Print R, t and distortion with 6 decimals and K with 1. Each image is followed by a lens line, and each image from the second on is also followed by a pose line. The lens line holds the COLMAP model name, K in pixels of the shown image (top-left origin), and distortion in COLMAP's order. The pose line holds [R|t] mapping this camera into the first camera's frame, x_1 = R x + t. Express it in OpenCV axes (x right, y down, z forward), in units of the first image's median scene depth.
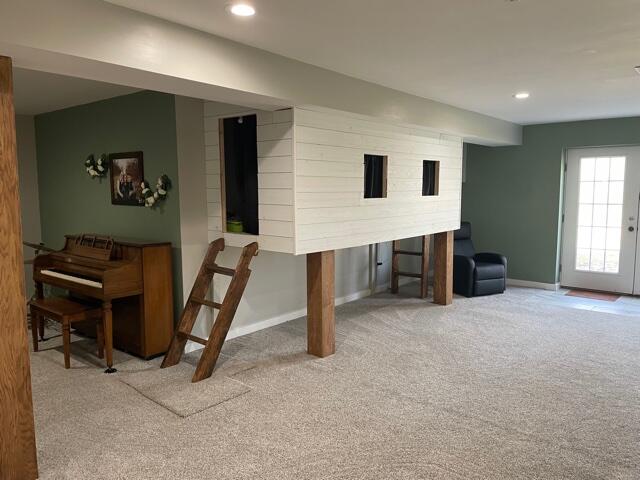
lens RADIAL K [[483.6, 0, 322.3], [0, 483.6, 242.3], [0, 0, 1]] dist [0.110777, -0.138326]
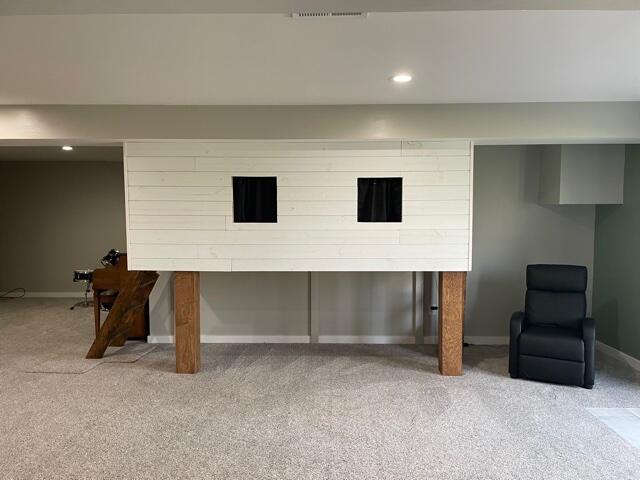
lens RADIAL K [[483.6, 0, 322.3], [0, 483.6, 242.3], [0, 0, 1]] dist [0.110777, -0.138326]
pose [[0.608940, 0.048283, -0.791746, 0.822022], [-0.090771, 0.995830, -0.009084, -0.049878], [0.788006, 0.077400, 0.610784, 0.473071]]
